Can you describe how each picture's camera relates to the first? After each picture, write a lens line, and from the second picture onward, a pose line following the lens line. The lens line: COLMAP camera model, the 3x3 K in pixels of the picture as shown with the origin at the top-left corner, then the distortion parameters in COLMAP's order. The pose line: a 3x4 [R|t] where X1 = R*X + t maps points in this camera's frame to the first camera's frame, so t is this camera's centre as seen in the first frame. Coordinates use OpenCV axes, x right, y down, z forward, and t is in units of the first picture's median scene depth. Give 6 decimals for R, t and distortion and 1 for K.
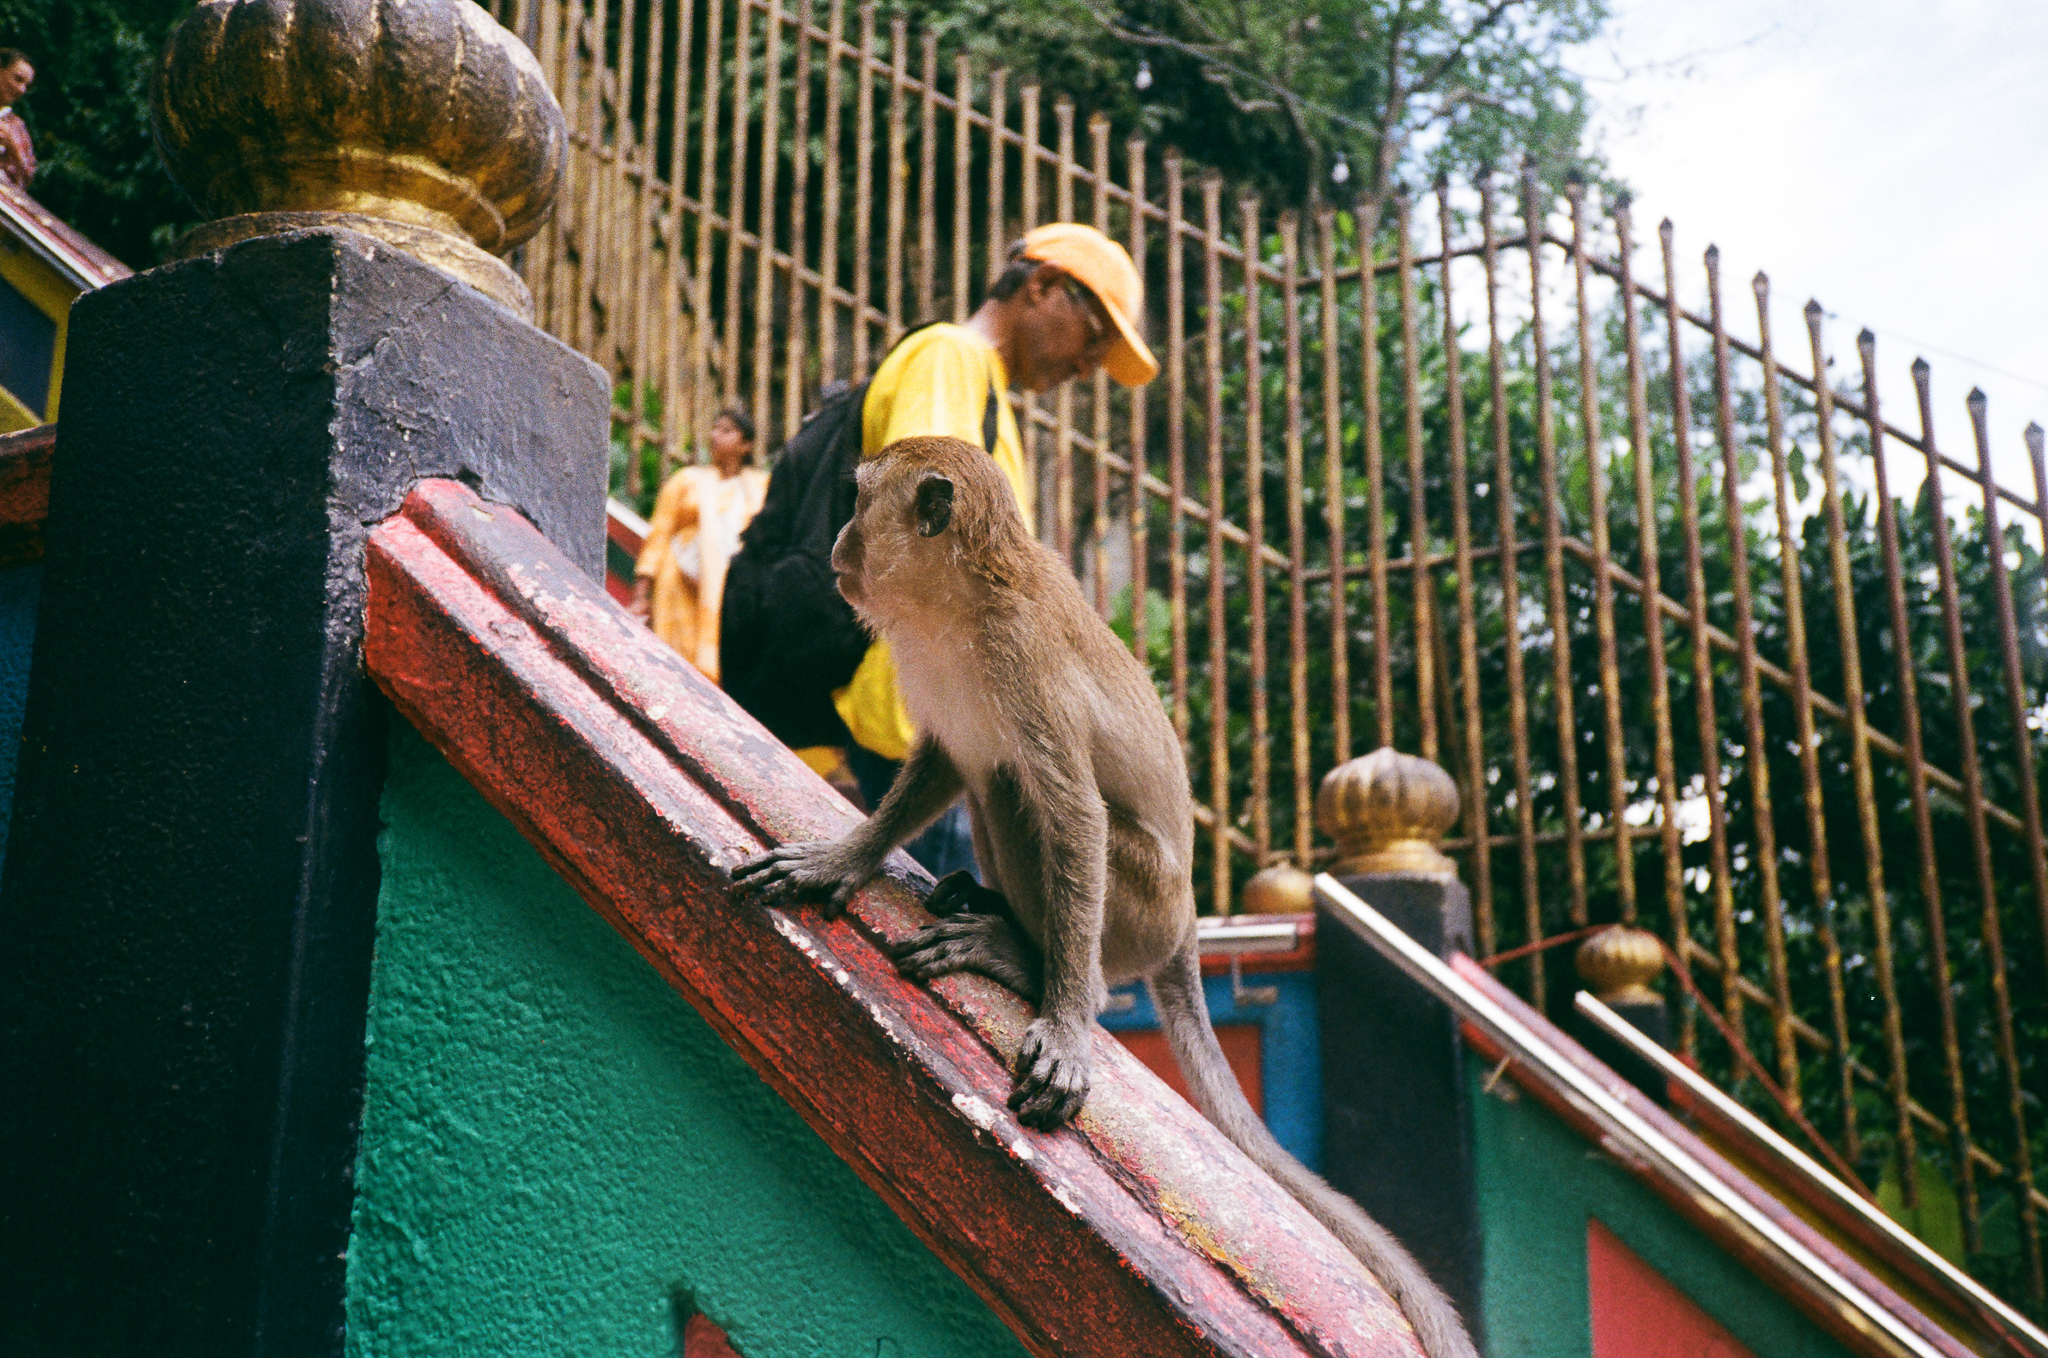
lens RADIAL K [[2057.2, 0, 1027.8], [0, 2057.2, 693.8], [0, 0, 1]] dist [0.165578, -0.356125]
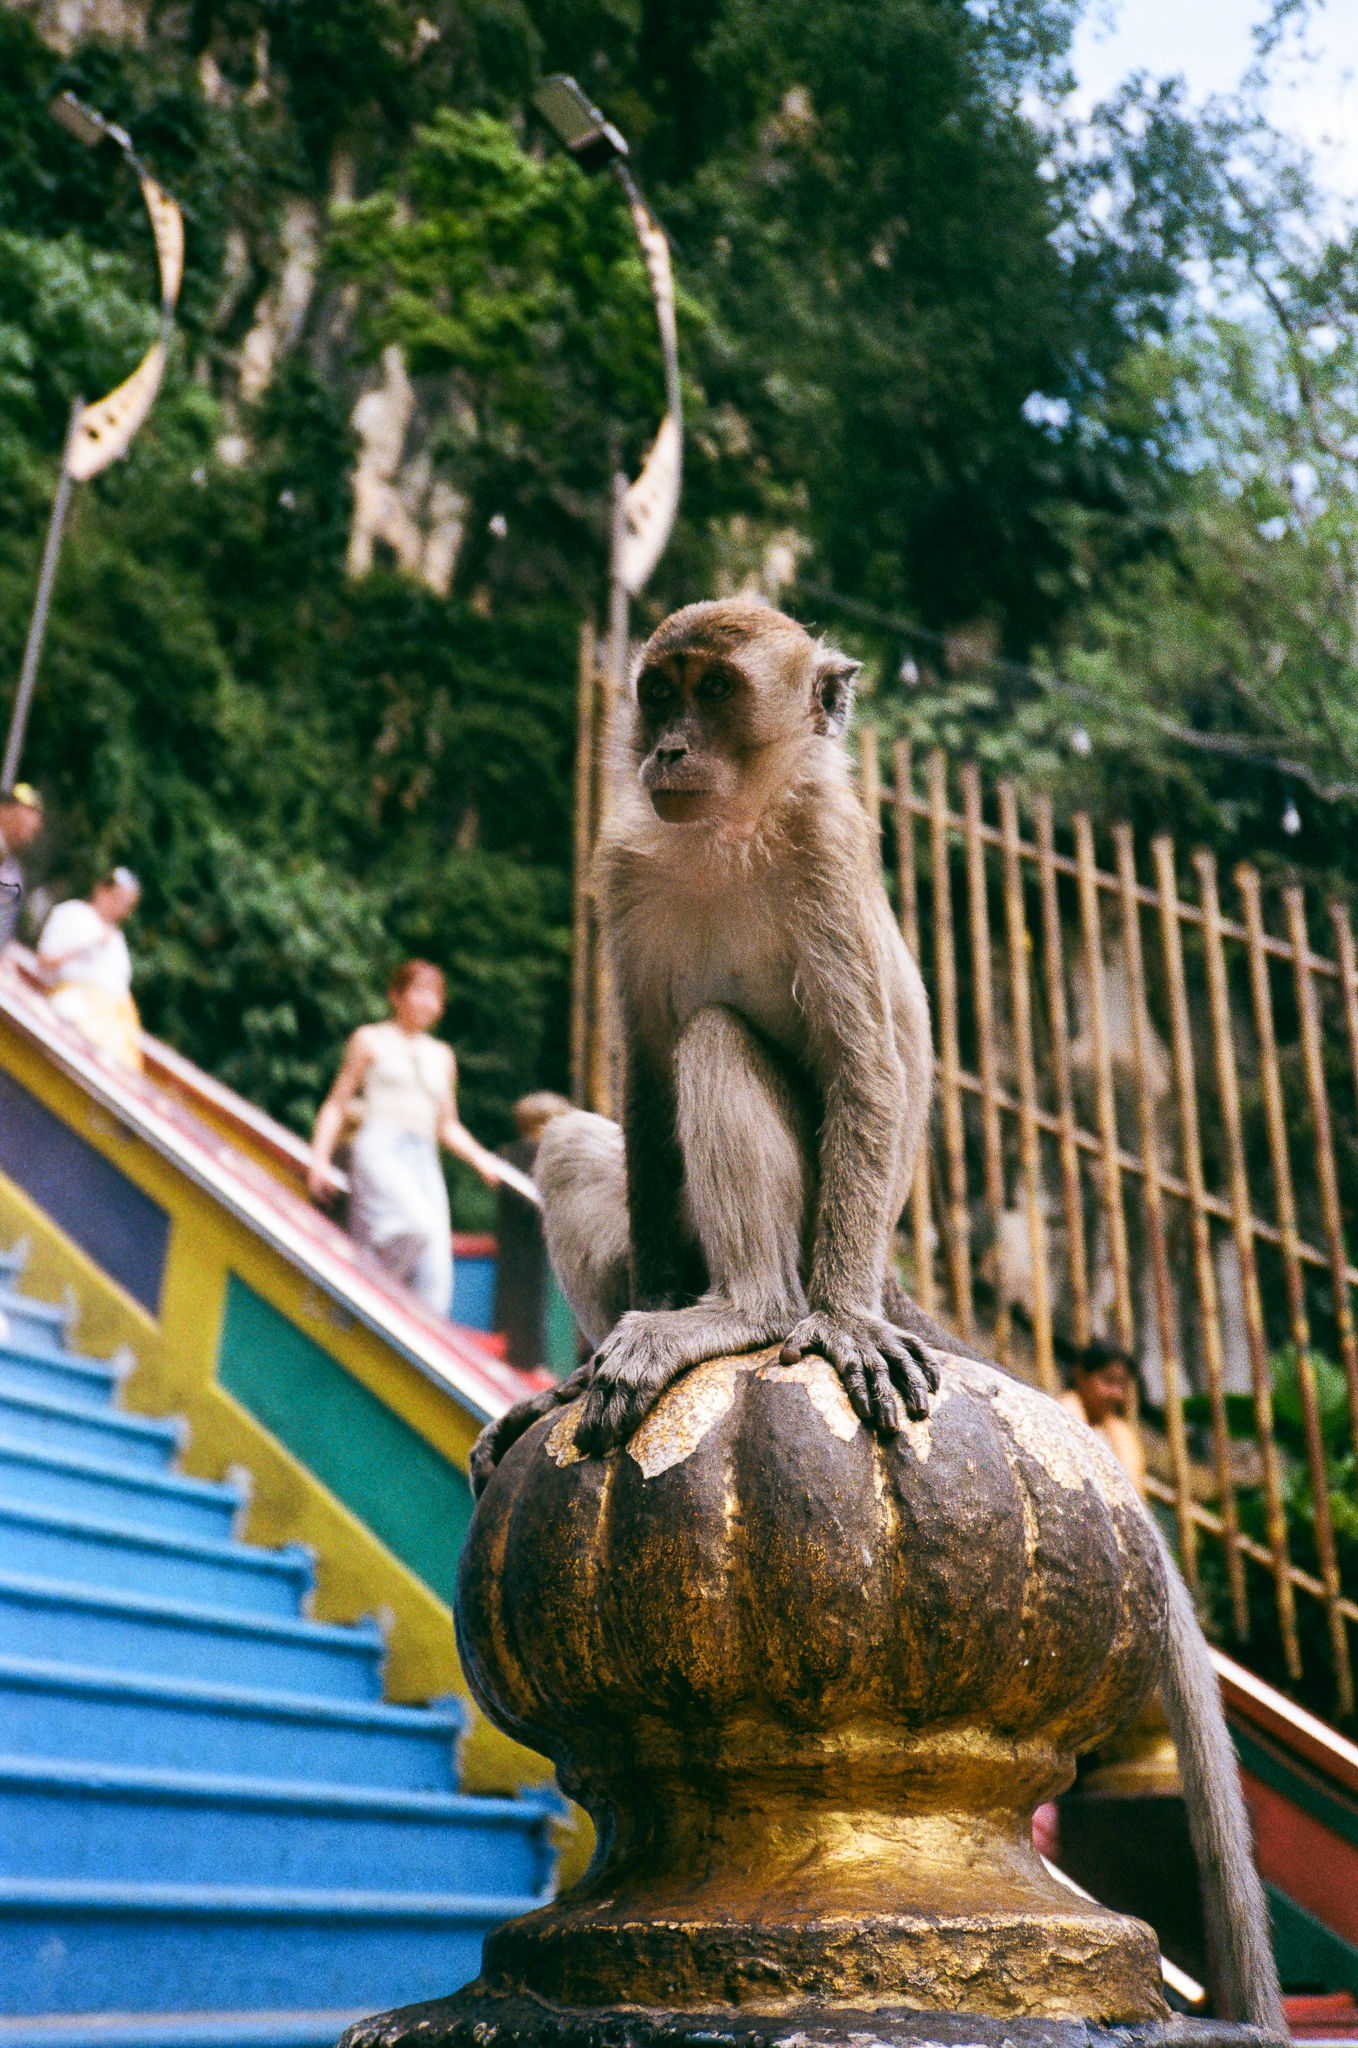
lens RADIAL K [[2057.2, 0, 679.0], [0, 2057.2, 1024.0], [0, 0, 1]] dist [0.165578, -0.356125]
pose [[0.981073, -0.077806, -0.177317, -0.258010], [0.047530, 0.984469, -0.169000, -0.349775], [0.187713, 0.157373, 0.969535, 0.460783]]
